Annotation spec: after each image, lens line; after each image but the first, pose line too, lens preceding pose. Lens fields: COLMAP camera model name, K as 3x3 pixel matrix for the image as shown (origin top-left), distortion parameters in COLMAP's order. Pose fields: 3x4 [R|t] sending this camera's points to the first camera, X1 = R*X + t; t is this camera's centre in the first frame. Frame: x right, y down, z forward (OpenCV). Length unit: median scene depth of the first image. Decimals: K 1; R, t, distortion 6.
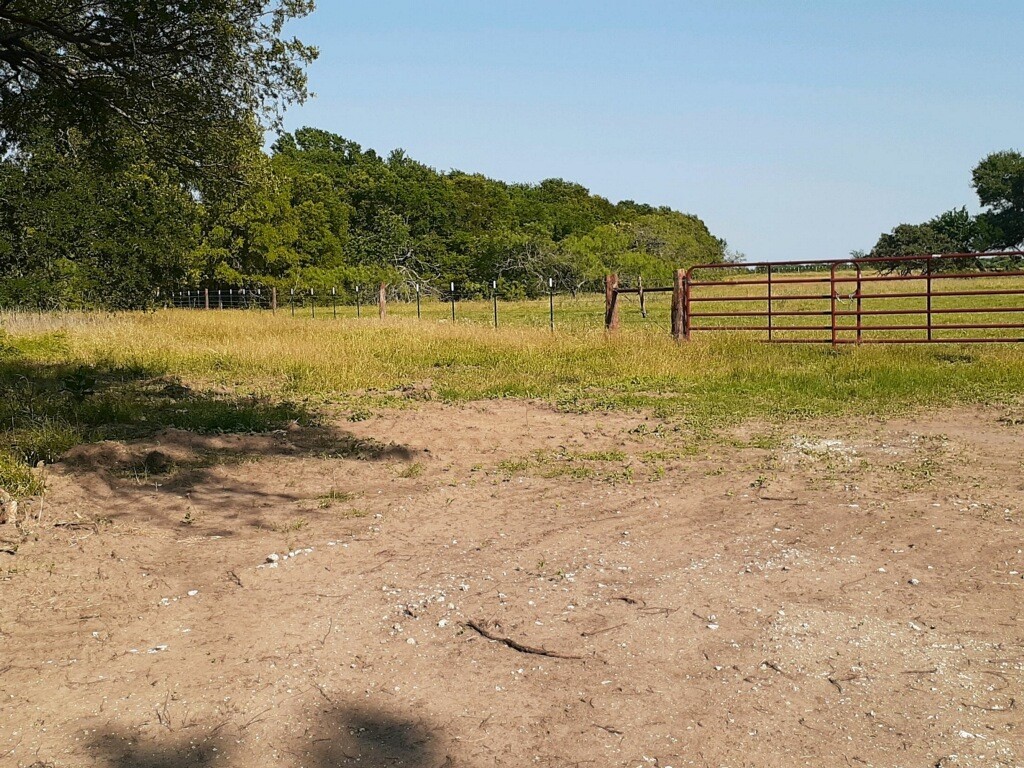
lens RADIAL K [[1347.4, 0, 495.5], [0, 1347.4, 385.1], [0, 0, 1]] dist [0.412607, -1.533183]
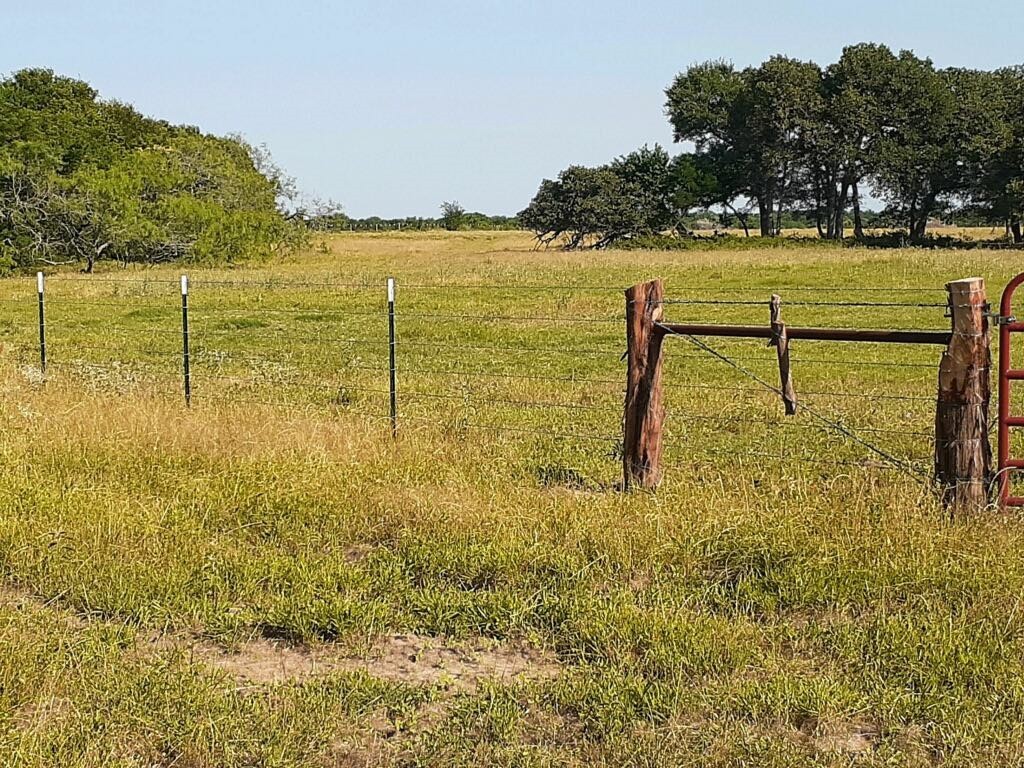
lens RADIAL K [[1863.0, 0, 491.6], [0, 1863.0, 386.6], [0, 0, 1]] dist [0.240228, -0.224044]
pose [[0.951109, -0.012443, 0.308604, -0.026815], [0.011100, 0.999920, 0.006109, -0.015232], [-0.308655, -0.002385, 0.951171, 0.145902]]
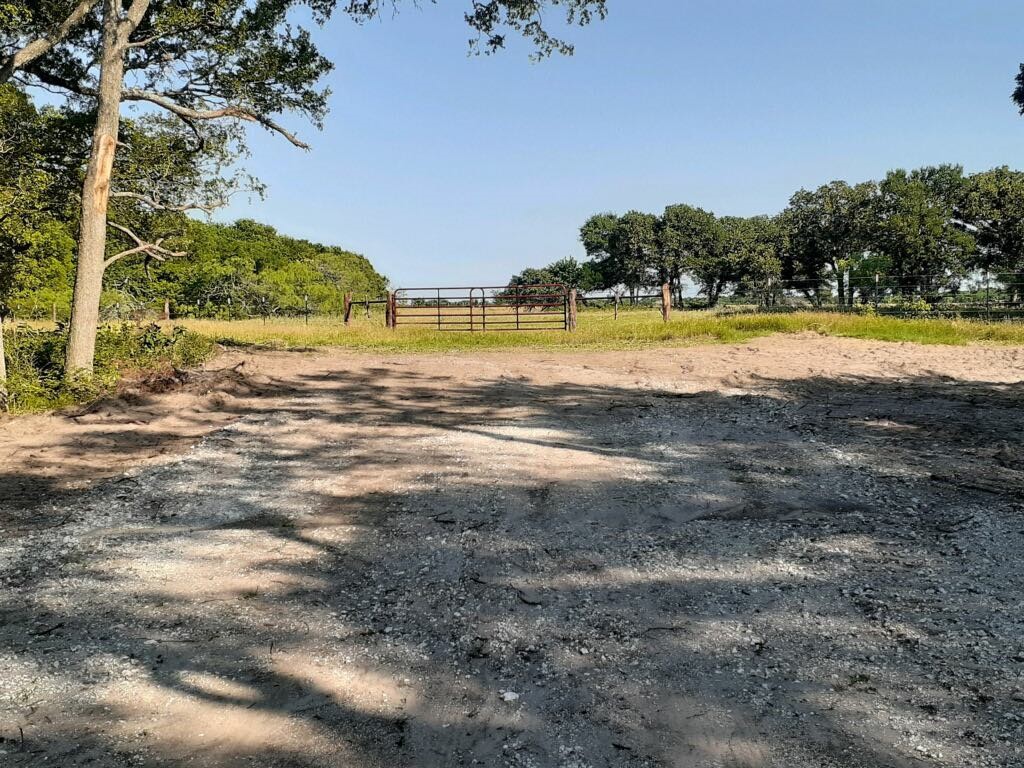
lens RADIAL K [[1347.4, 0, 495.5], [0, 1347.4, 385.1], [0, 0, 1]] dist [0.412607, -1.533183]
pose [[0.968459, -0.000170, 0.249173, -0.043283], [0.006591, 0.999667, -0.024933, 0.021020], [-0.249086, 0.025789, 0.968138, -0.190650]]
